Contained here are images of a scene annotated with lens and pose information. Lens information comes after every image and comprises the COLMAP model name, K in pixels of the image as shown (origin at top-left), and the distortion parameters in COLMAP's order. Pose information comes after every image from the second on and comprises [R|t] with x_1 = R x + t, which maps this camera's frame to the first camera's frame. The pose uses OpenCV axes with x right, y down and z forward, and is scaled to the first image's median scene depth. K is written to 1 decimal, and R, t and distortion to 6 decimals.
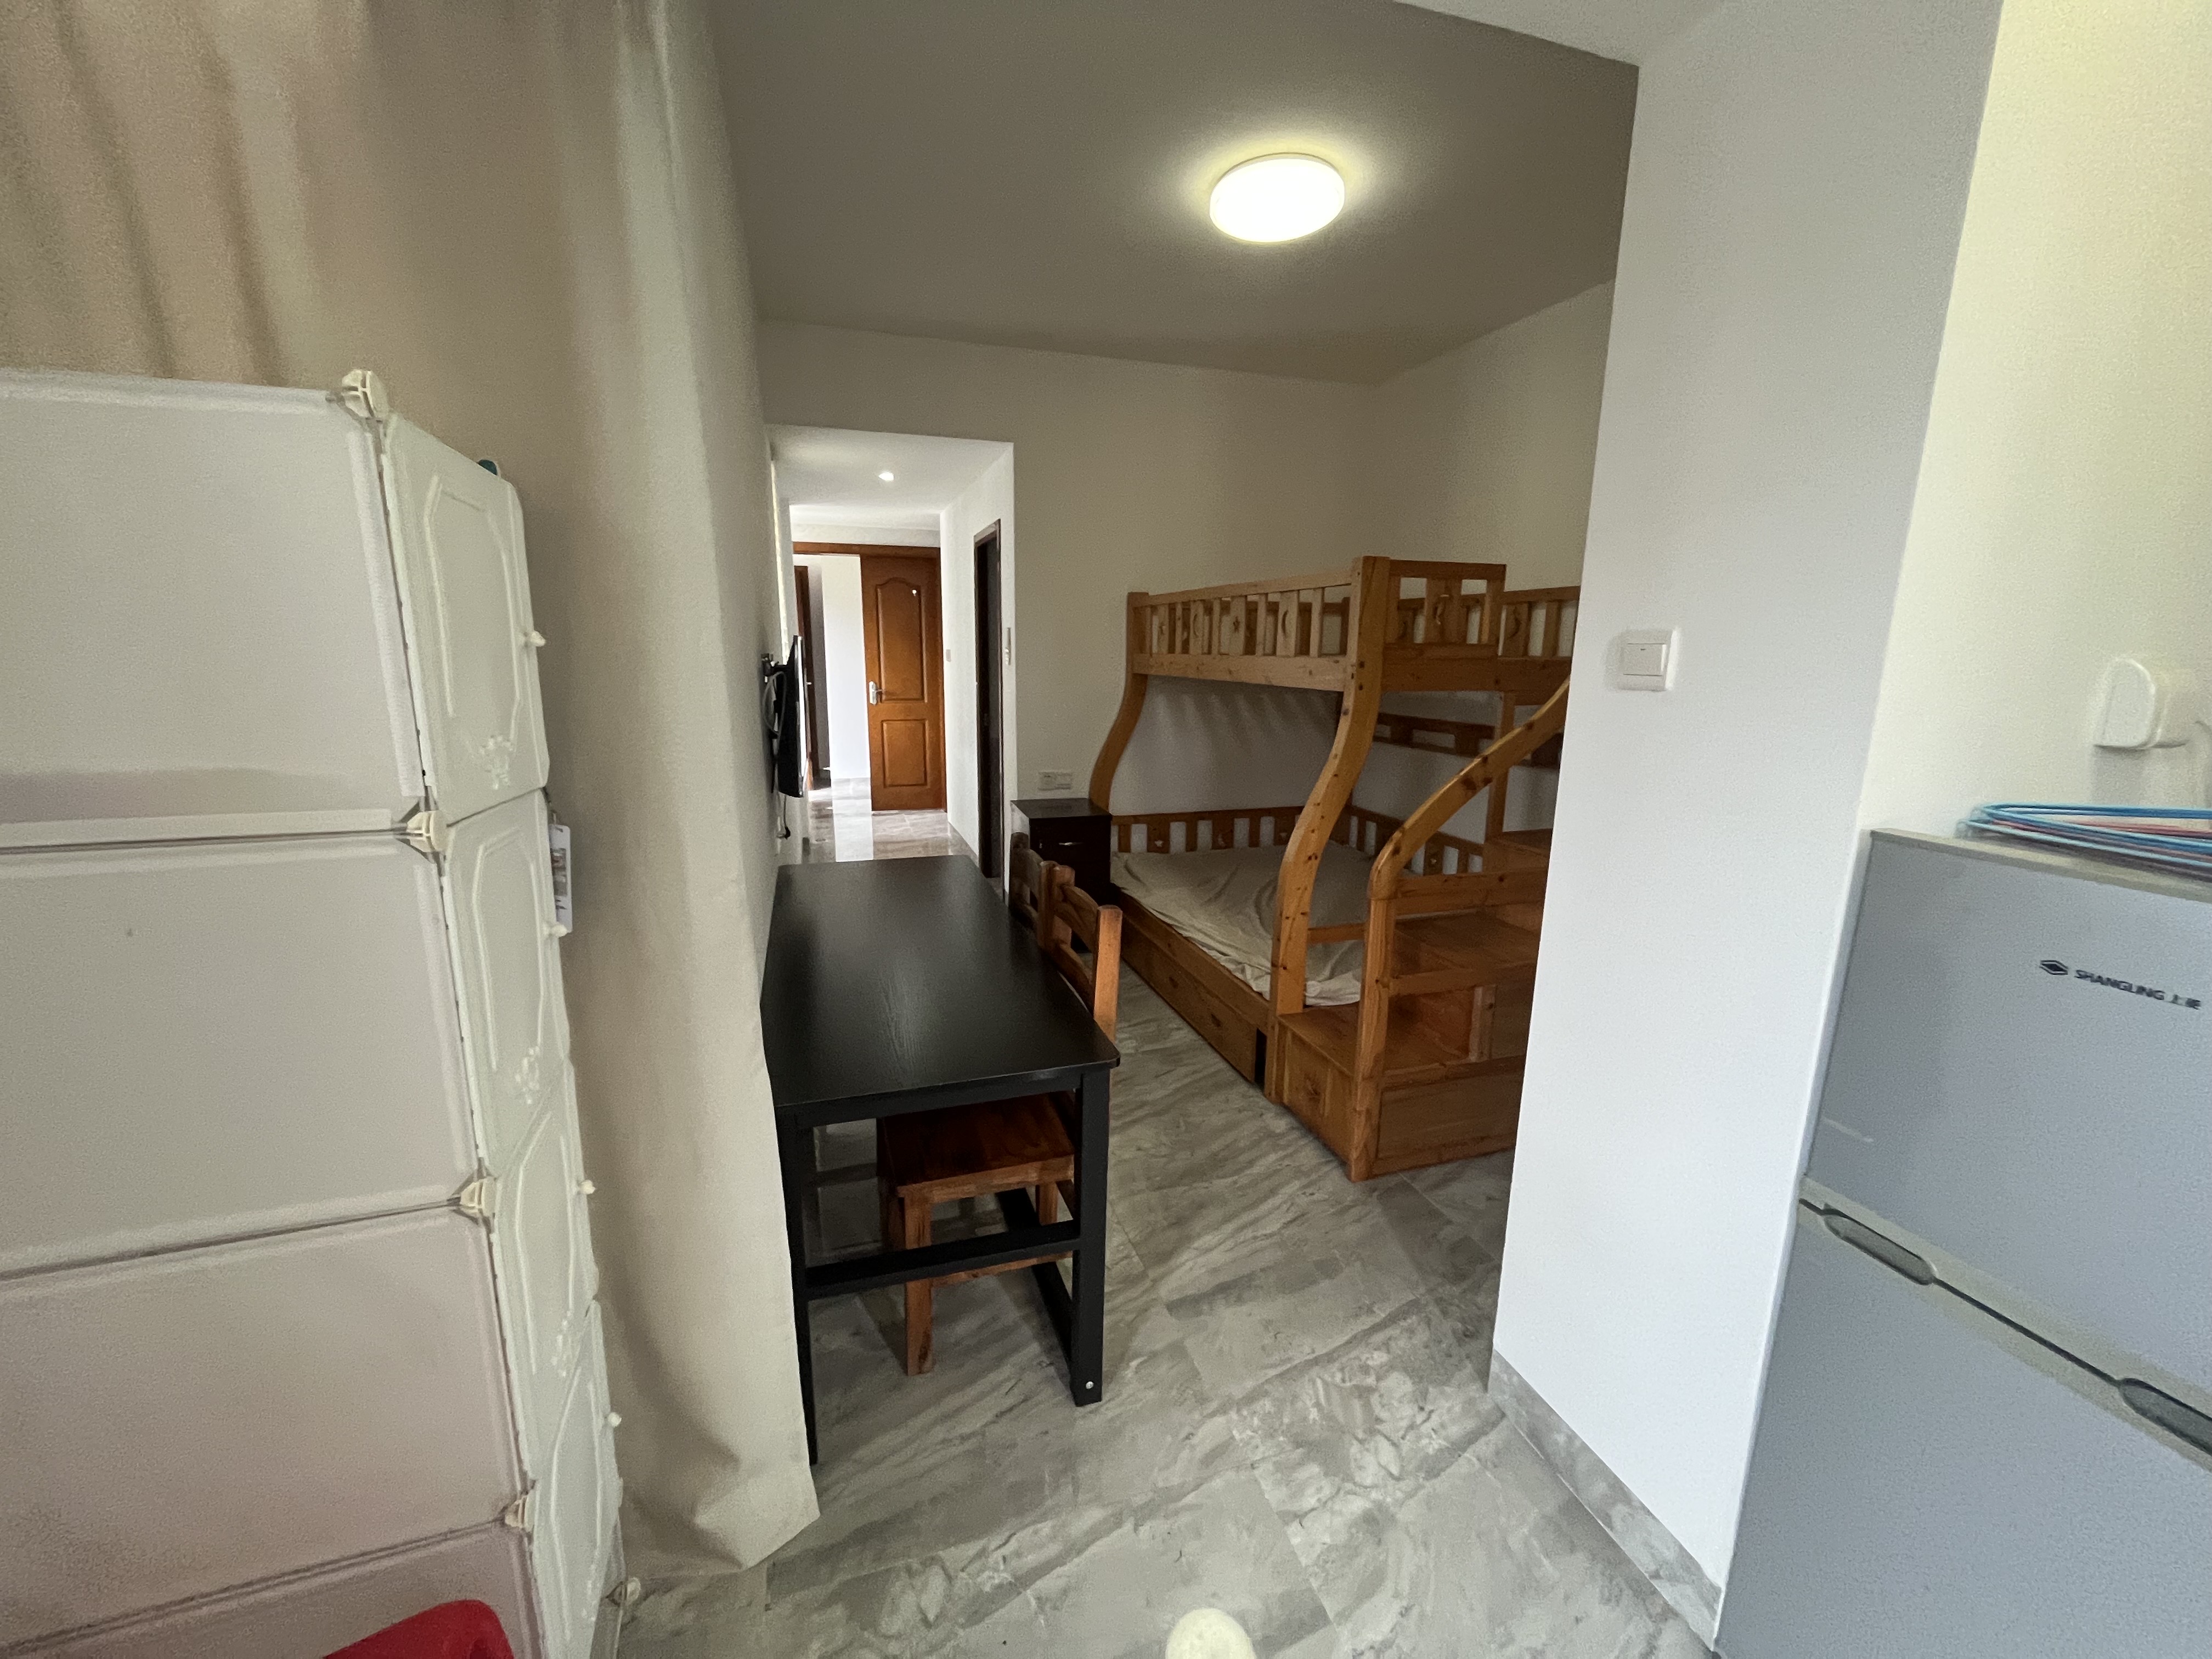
lens RADIAL K [[896.2, 0, 1100.2], [0, 896.2, 835.7], [0, 0, 1]] dist [-0.001518, 0.000343]
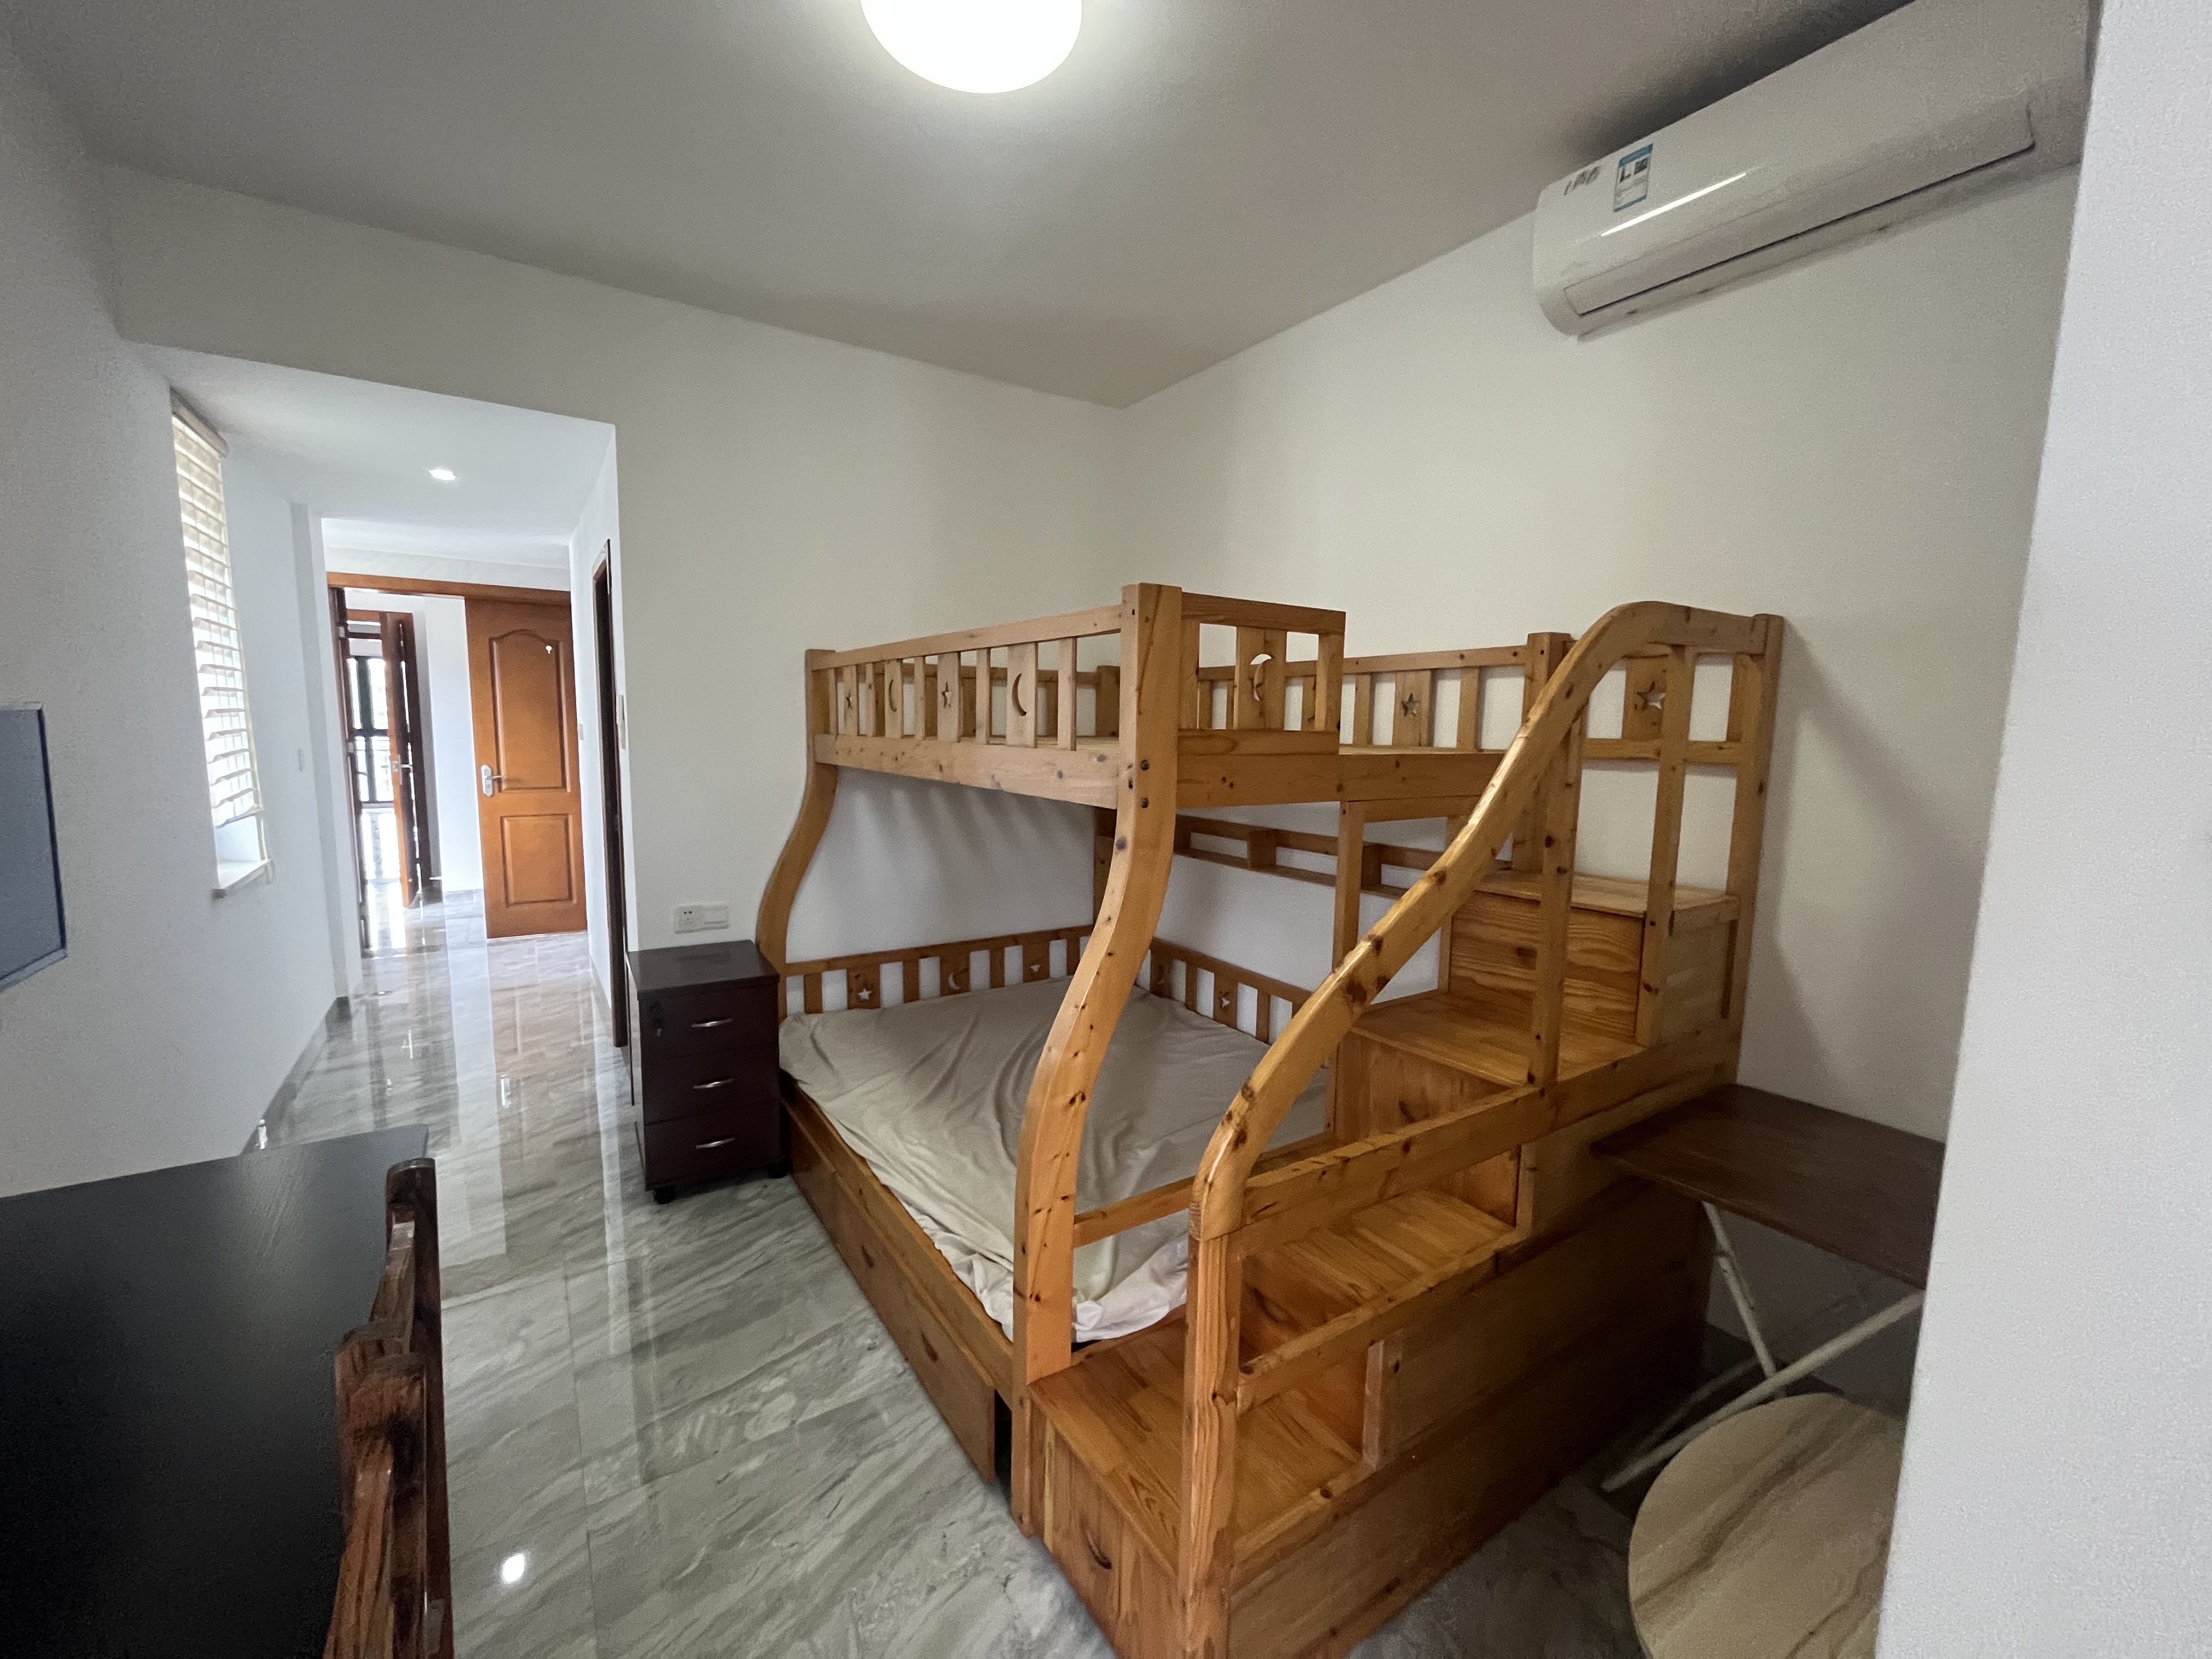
lens RADIAL K [[896.2, 0, 1112.7], [0, 896.2, 823.7], [0, 0, 1]] dist [-0.001518, 0.000343]
pose [[0.959891, -0.020583, 0.279617, 0.104086], [0.046718, 0.995101, -0.087126, -0.100044], [-0.276454, 0.096695, 0.956150, 0.436939]]
